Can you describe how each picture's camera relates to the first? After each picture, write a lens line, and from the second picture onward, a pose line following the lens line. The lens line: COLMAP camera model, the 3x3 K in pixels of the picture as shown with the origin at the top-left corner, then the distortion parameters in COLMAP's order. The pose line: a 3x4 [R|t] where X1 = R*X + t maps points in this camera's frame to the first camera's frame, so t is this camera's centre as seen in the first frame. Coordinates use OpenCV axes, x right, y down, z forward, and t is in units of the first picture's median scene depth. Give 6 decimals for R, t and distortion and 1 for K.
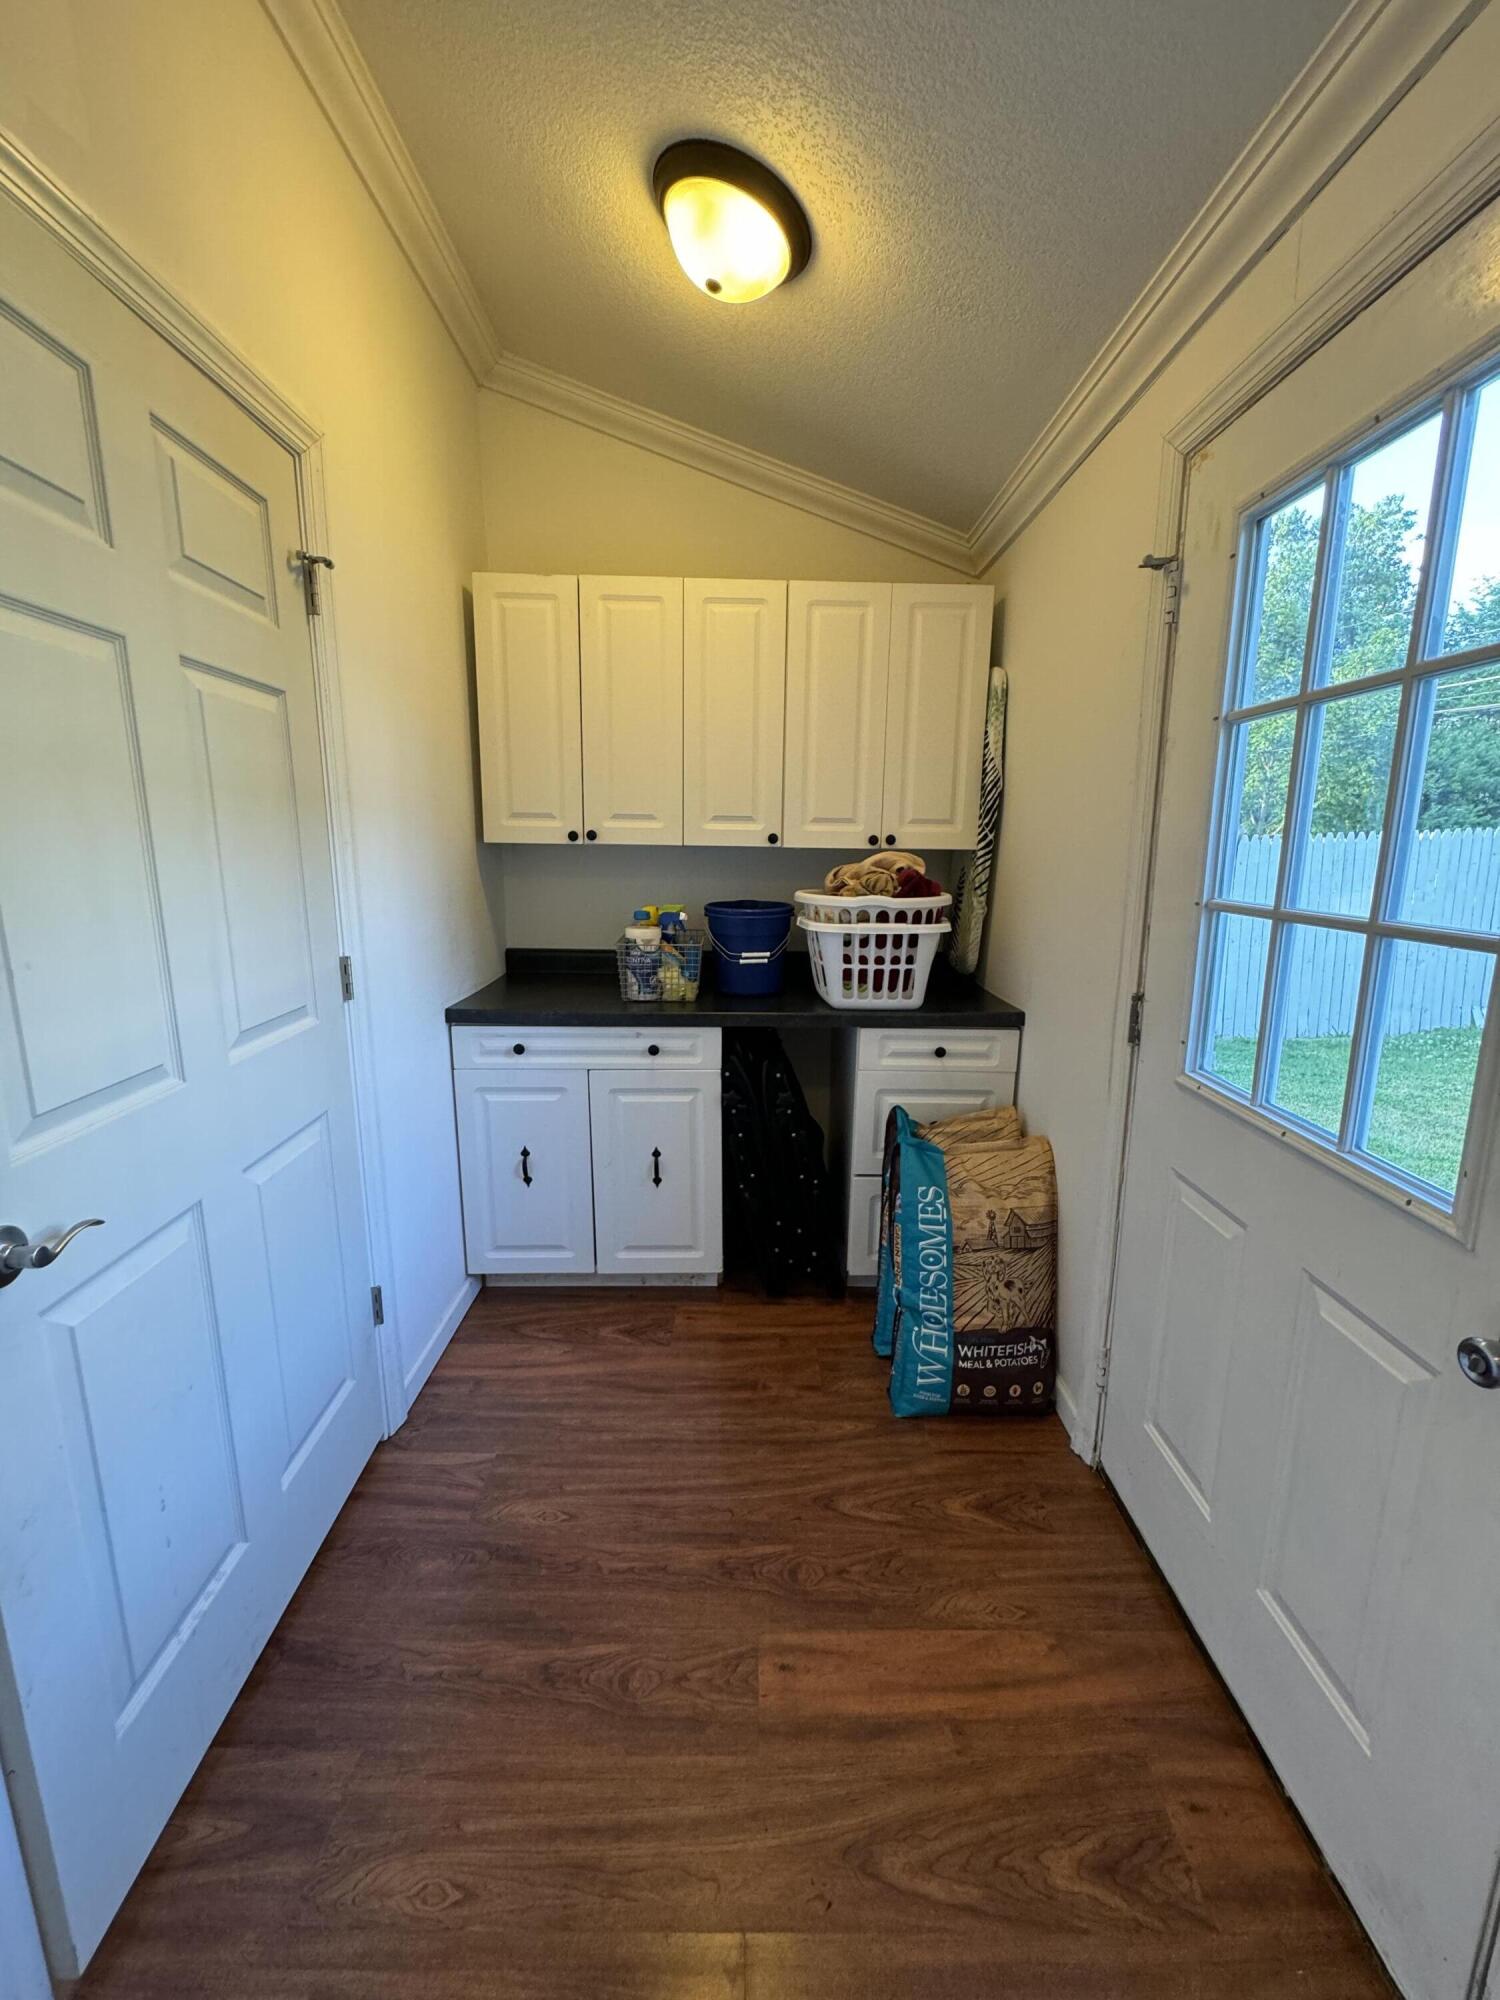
lens RADIAL K [[809.7, 0, 750.0], [0, 809.7, 1000.0], [0, 0, 1]] dist [0.000371, -0.000097]
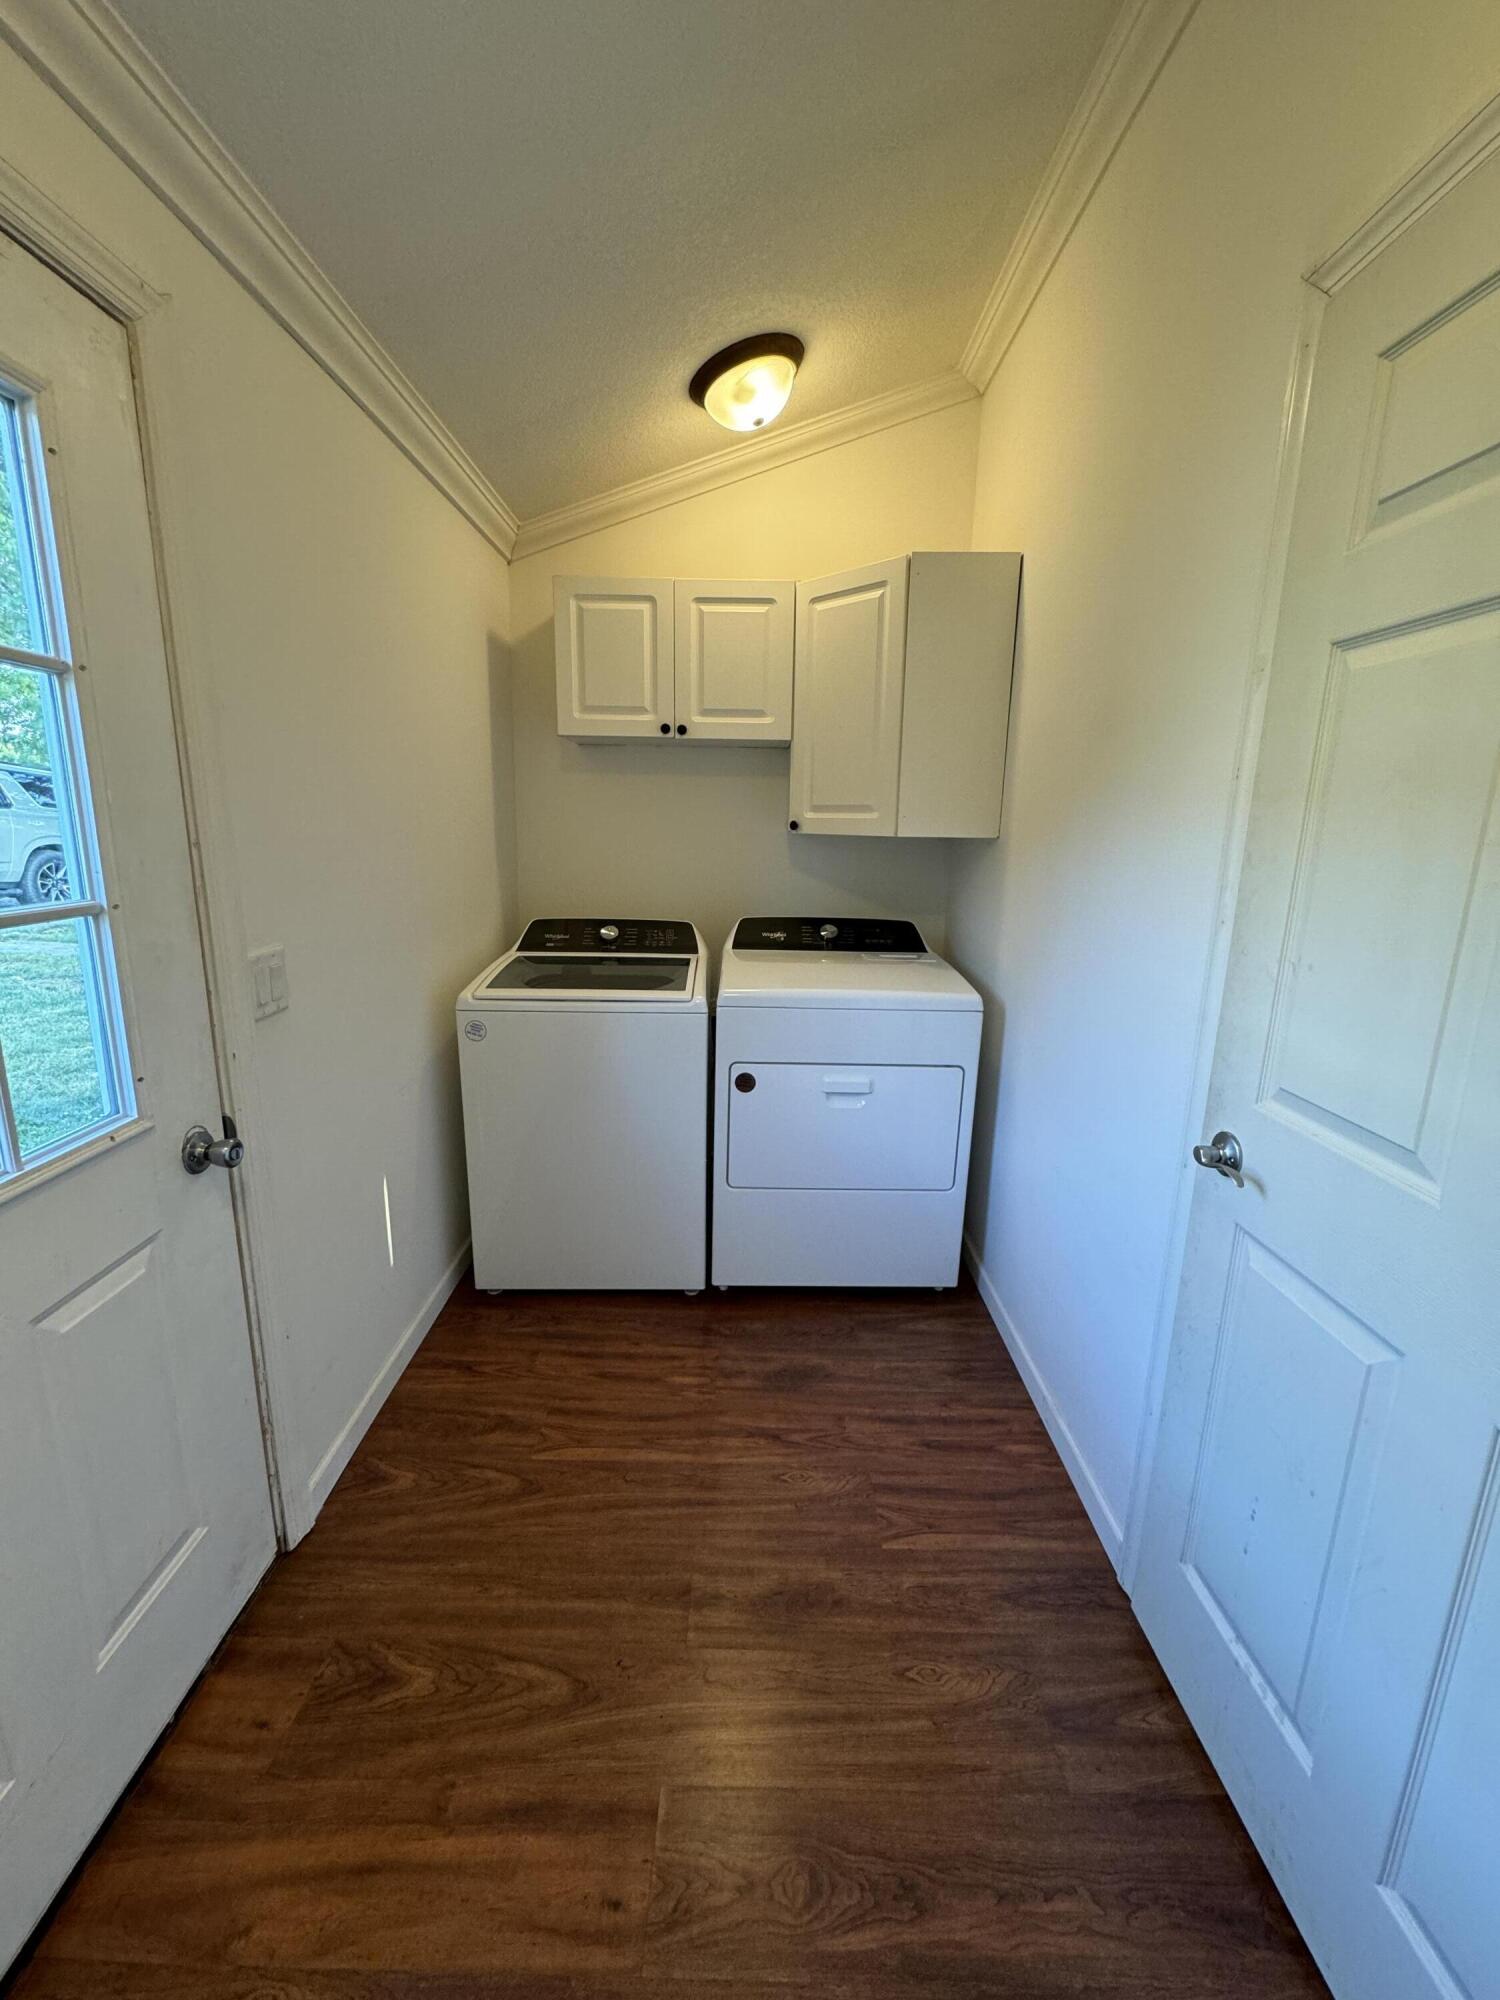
lens RADIAL K [[809.7, 0, 750.0], [0, 809.7, 1000.0], [0, 0, 1]] dist [0.000371, -0.000097]
pose [[-0.999653, -0.026146, 0.003135, -0.079709], [-0.022679, 0.915318, 0.402092, -0.339523], [-0.013382, 0.401881, -0.915594, 1.596403]]
